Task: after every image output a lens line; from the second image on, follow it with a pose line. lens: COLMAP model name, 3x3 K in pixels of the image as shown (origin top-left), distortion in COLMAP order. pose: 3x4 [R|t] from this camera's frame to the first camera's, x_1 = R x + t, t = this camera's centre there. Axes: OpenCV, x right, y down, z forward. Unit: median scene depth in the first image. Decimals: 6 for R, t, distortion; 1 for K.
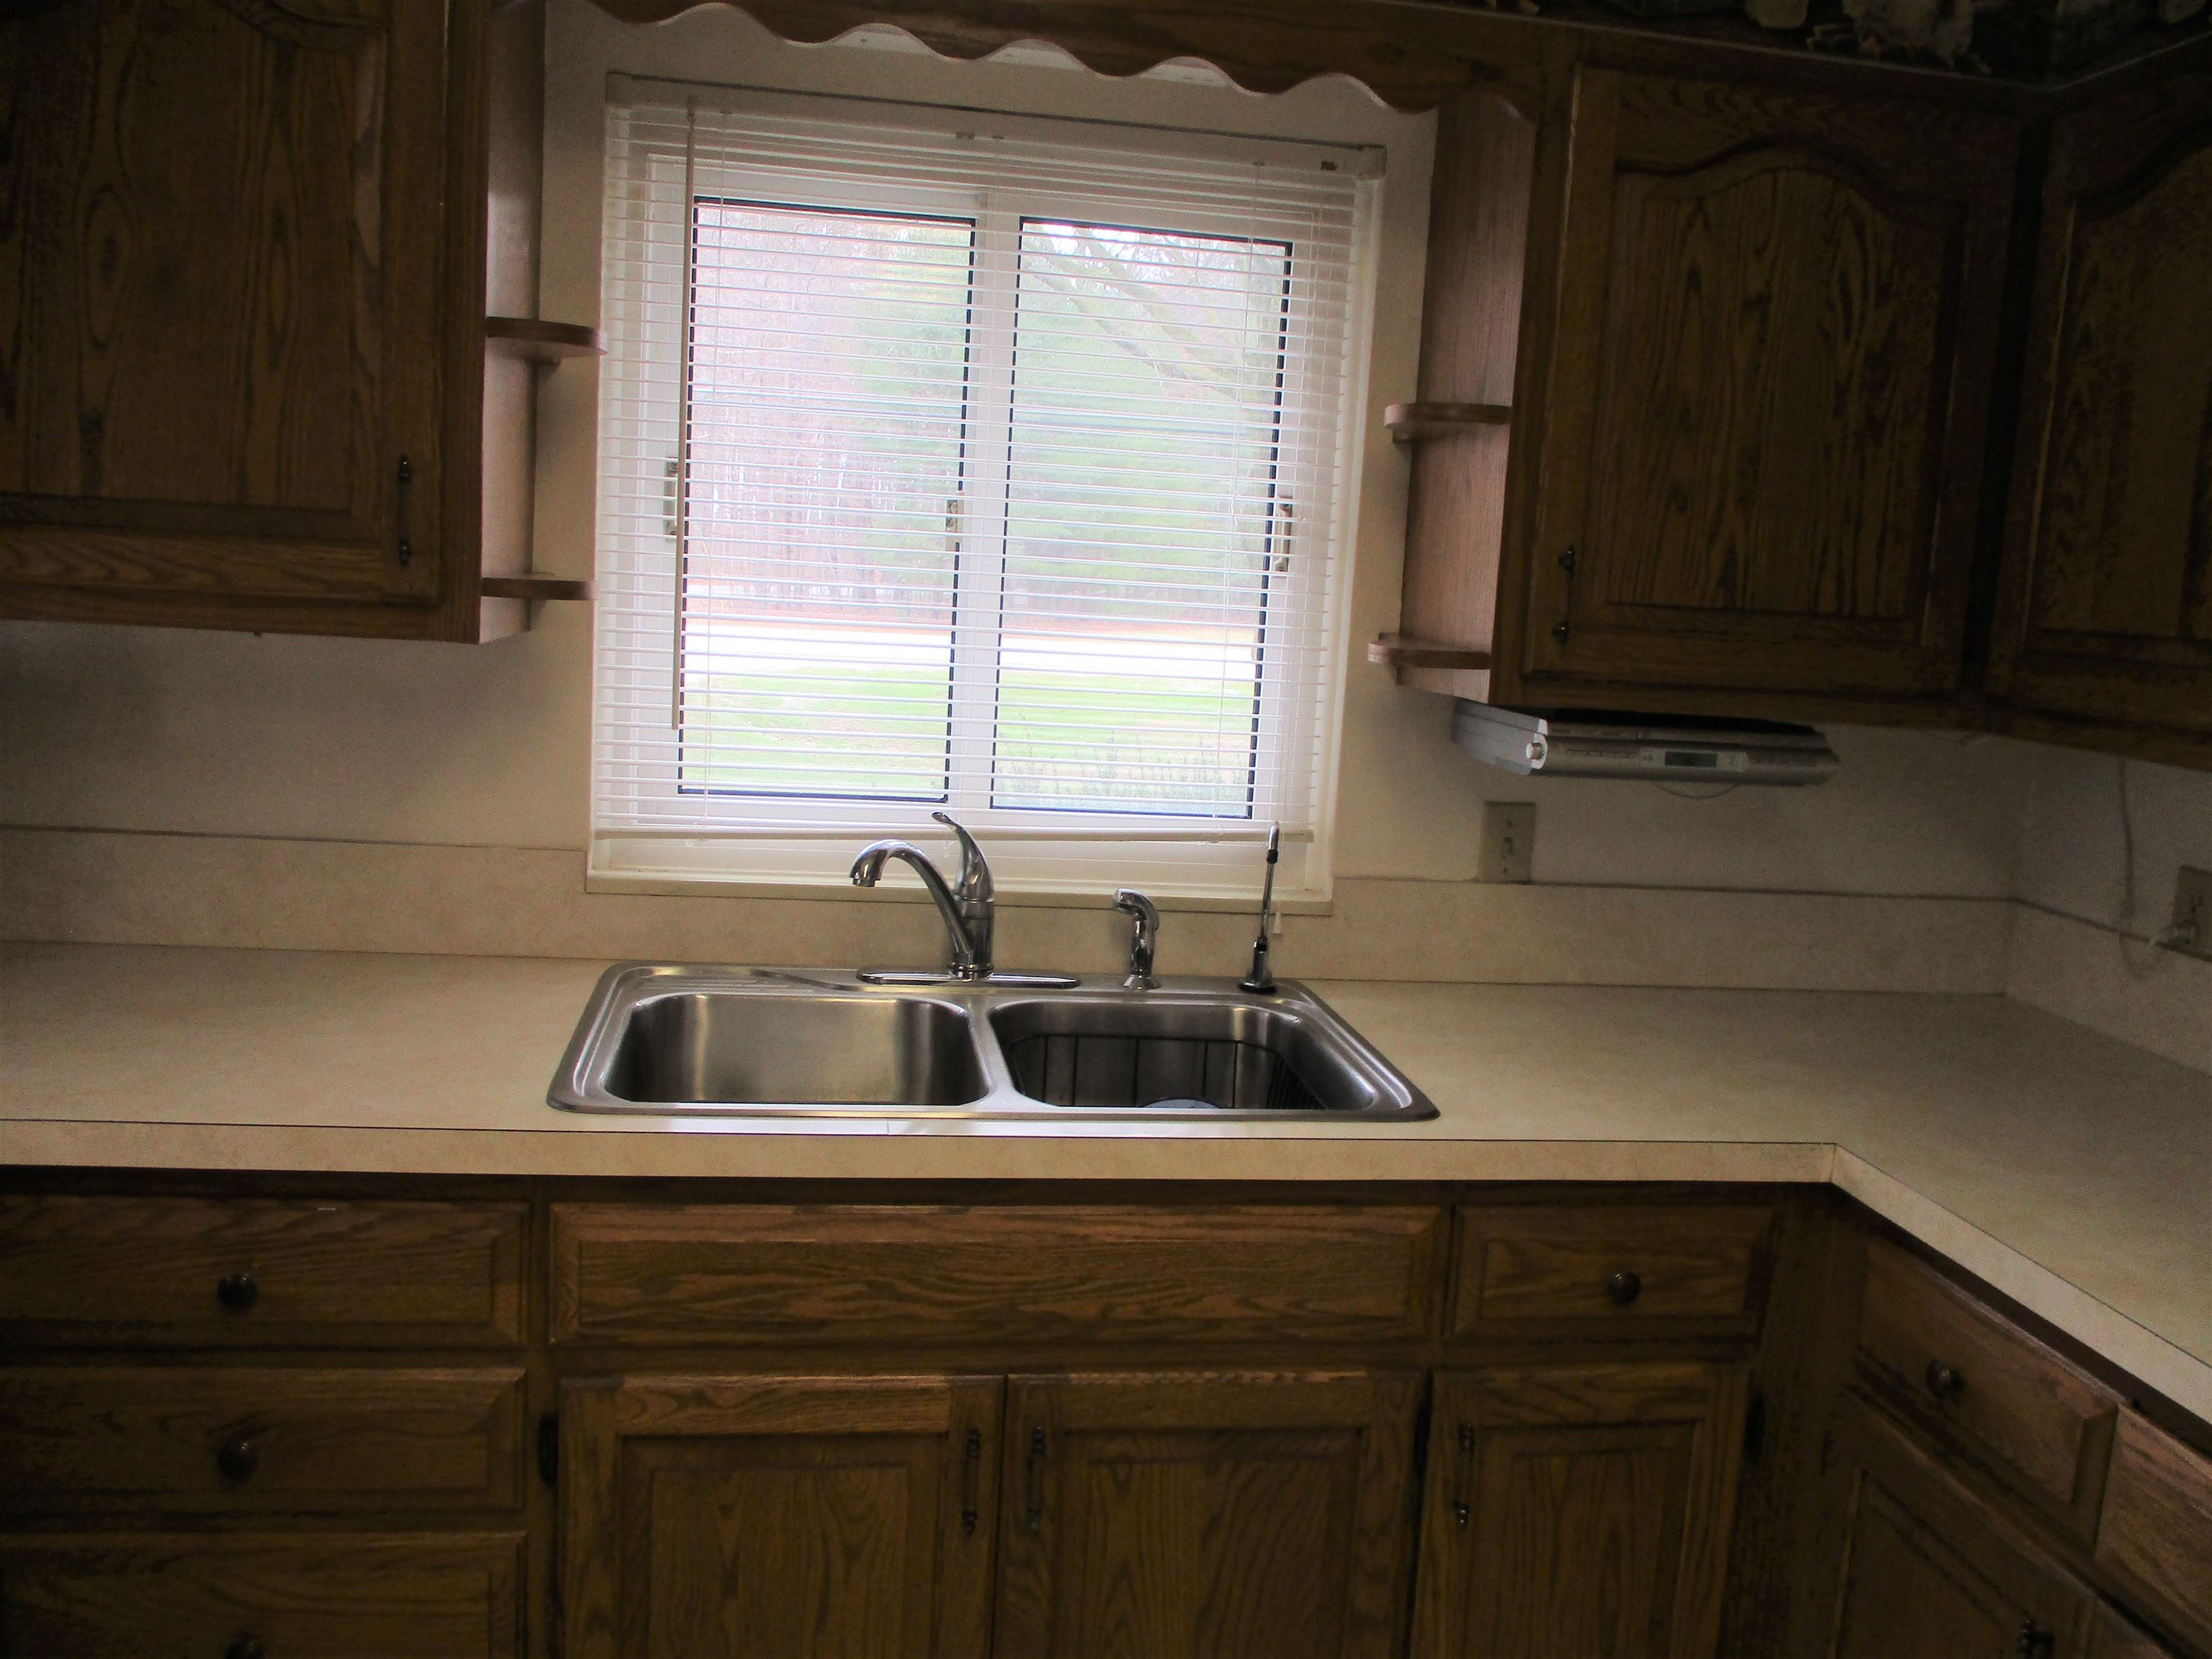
lens RADIAL K [[1840.8, 0, 1109.0], [0, 1840.8, 833.5], [0, 0, 1]] dist [-0.037054, 0.006616]
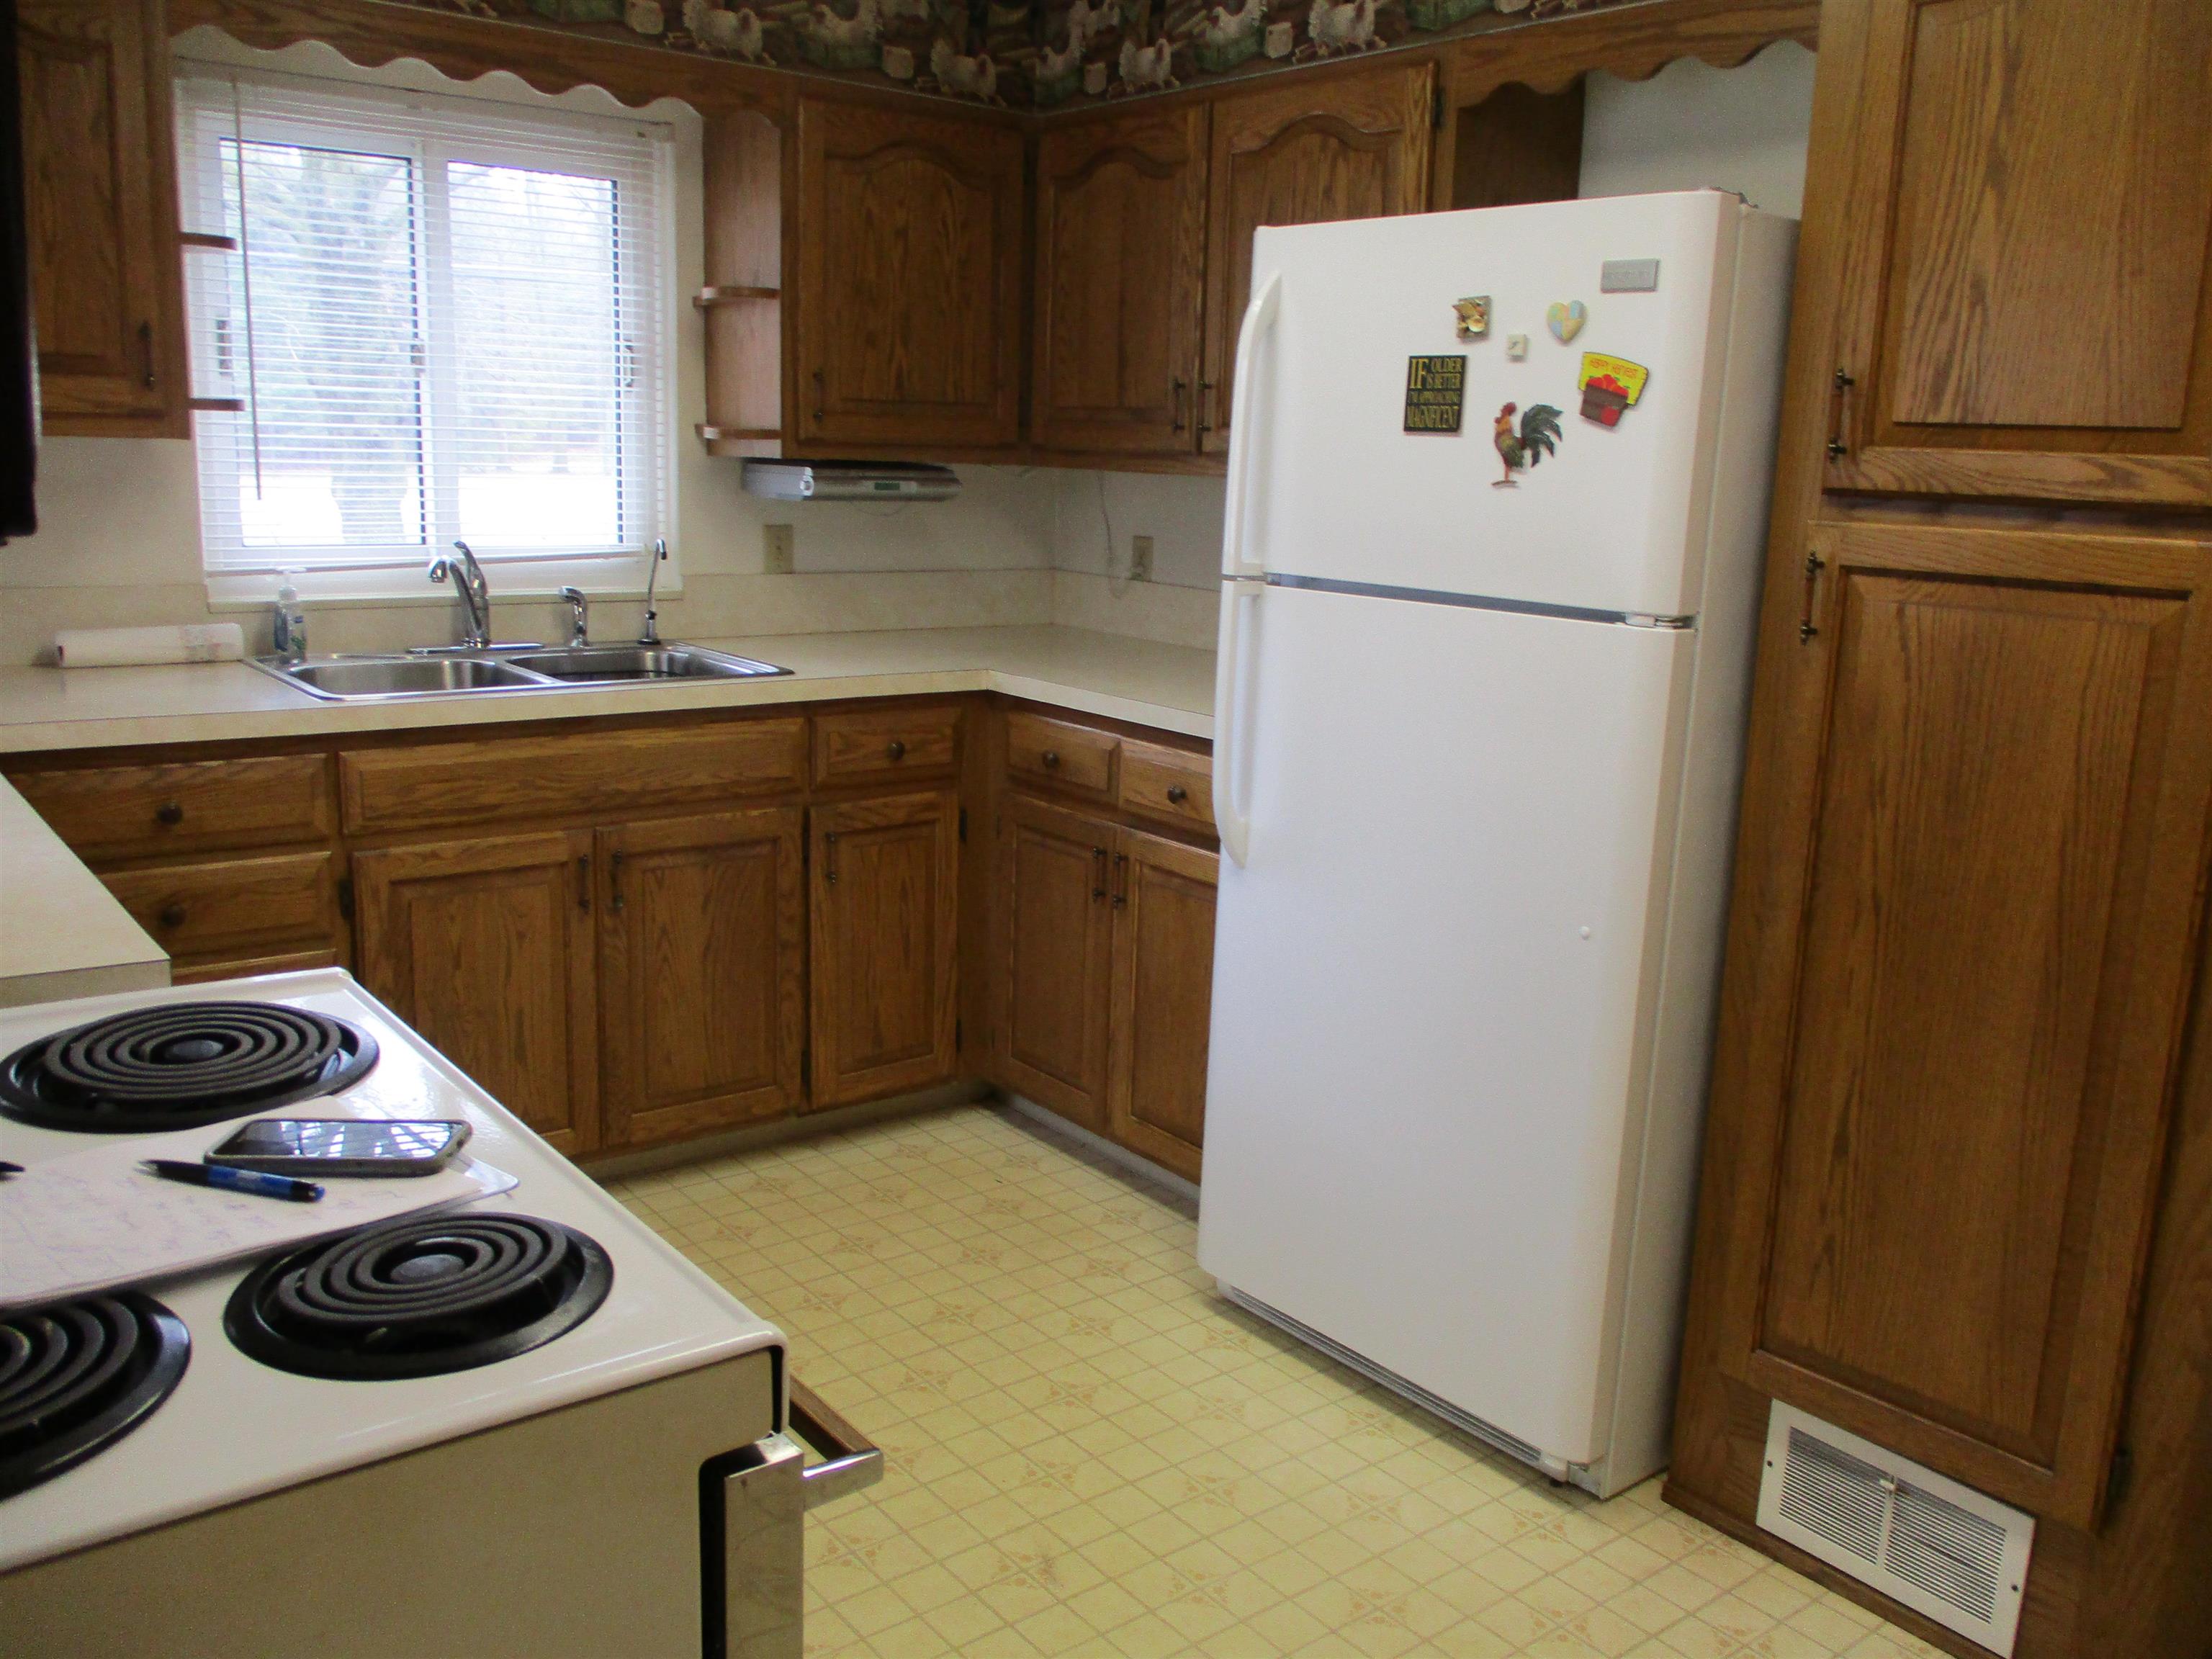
lens RADIAL K [[1840.8, 0, 1109.0], [0, 1840.8, 833.5], [0, 0, 1]] dist [-0.037054, 0.006616]
pose [[0.872561, -0.129742, 0.470961, -0.449962], [0.087611, 0.990017, 0.110413, 0.135434], [-0.480584, -0.055081, 0.875217, -0.819067]]
